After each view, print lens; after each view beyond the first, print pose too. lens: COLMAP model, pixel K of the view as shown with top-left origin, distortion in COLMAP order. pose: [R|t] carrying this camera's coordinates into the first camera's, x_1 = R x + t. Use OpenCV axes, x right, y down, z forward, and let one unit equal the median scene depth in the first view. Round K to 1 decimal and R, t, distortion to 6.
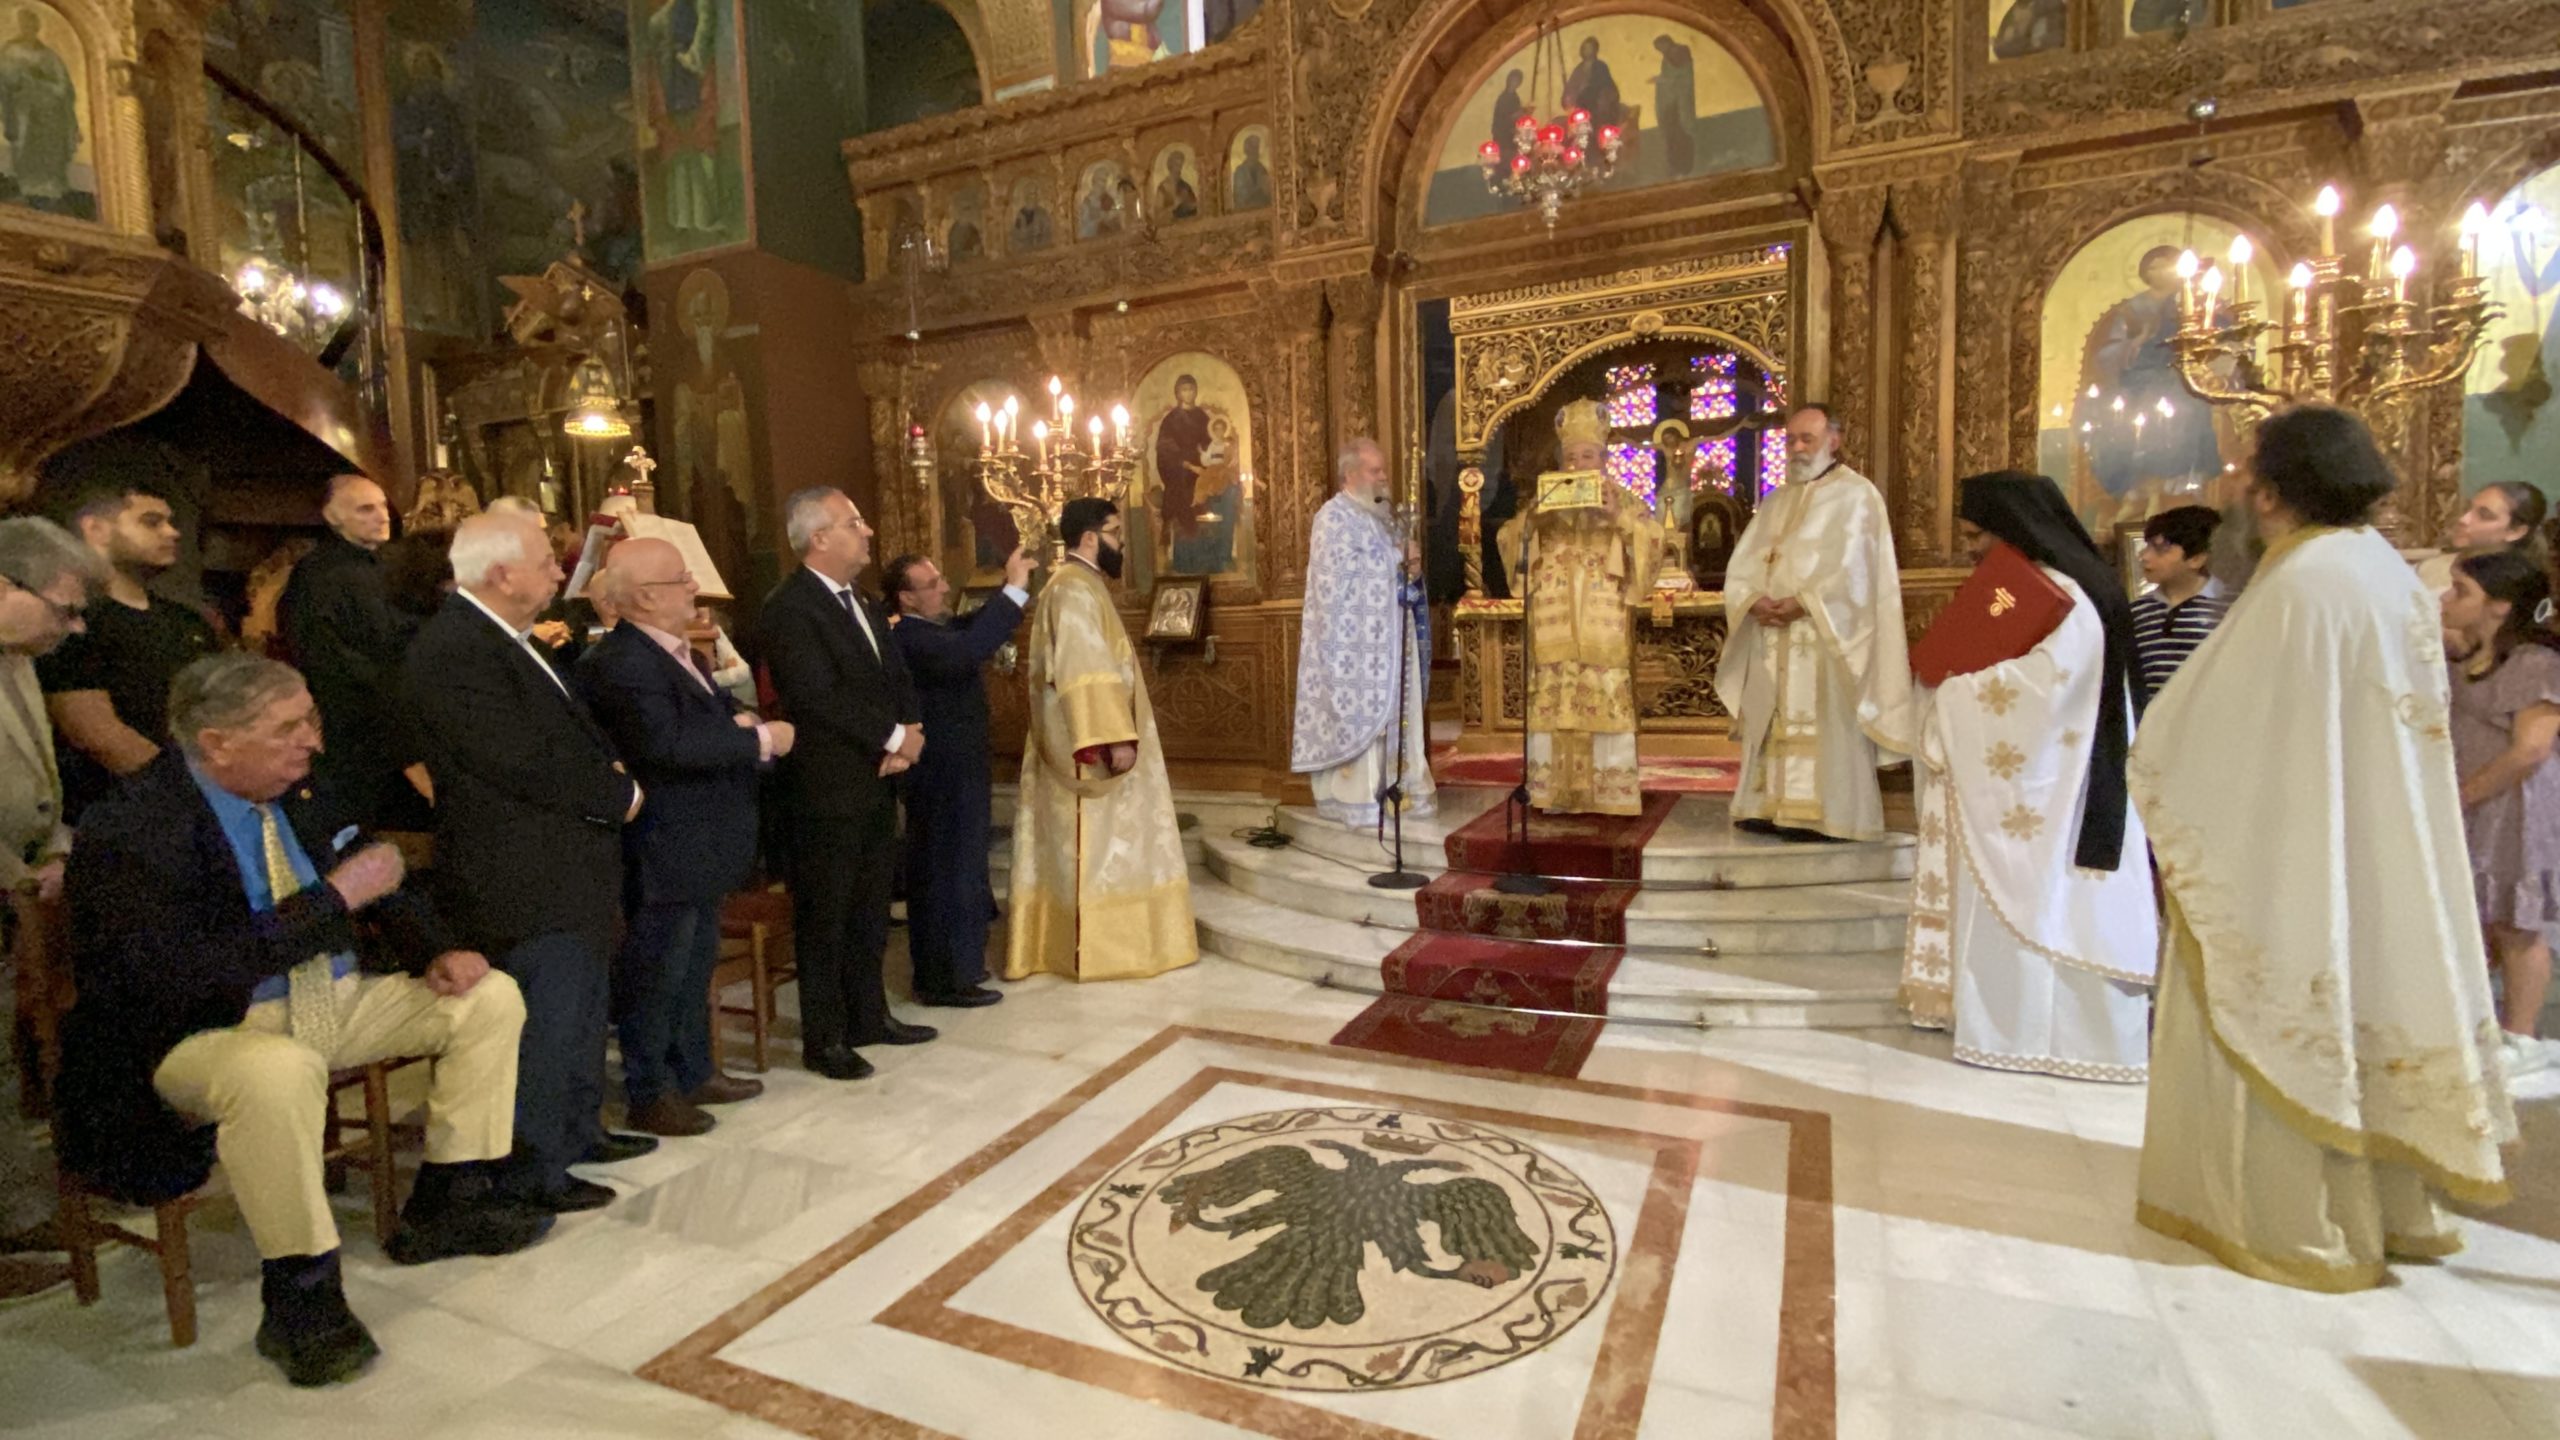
lens RADIAL K [[1178.3, 0, 1276.4], [0, 1178.3, 725.6], [0, 0, 1]] dist [0.074356, -0.089167]
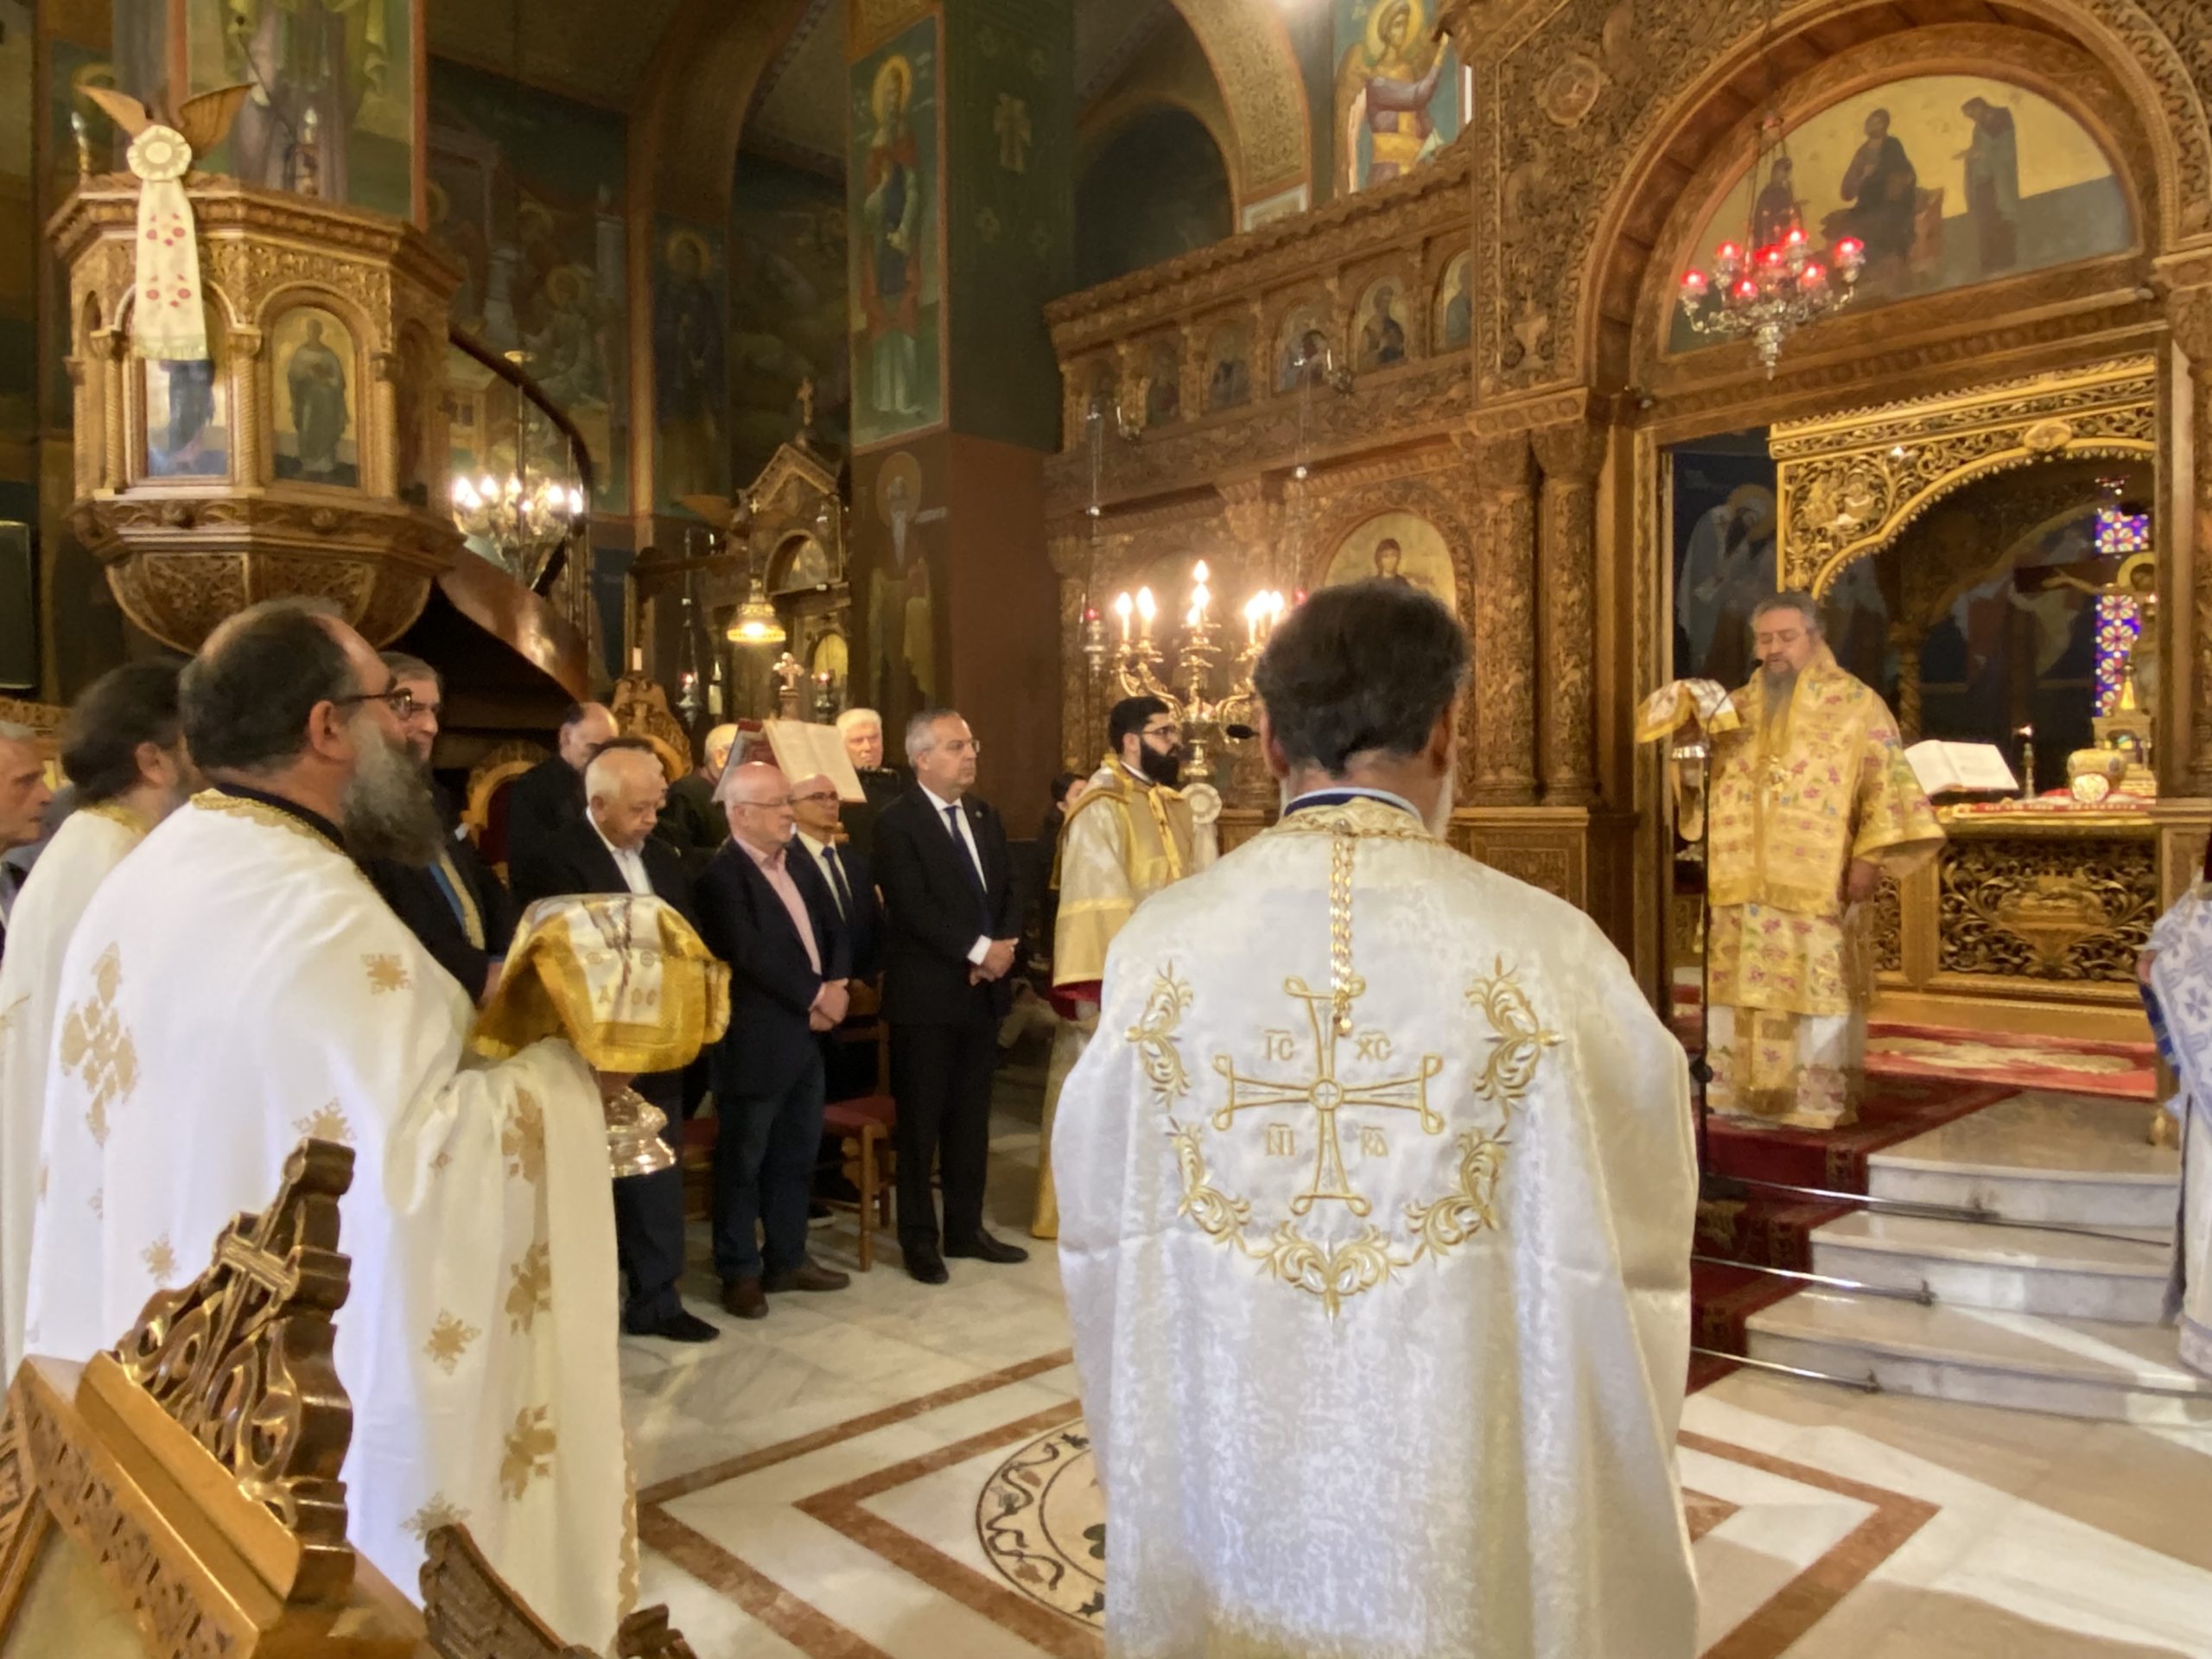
lens RADIAL K [[1562.6, 0, 1124.0], [0, 1562.6, 829.0], [0, 0, 1]] dist [0.088001, -0.110667]
pose [[0.932201, 0.027508, -0.360894, 0.190134], [-0.051815, 0.996980, -0.057849, -0.018049], [0.358212, 0.072627, 0.930811, -0.115465]]
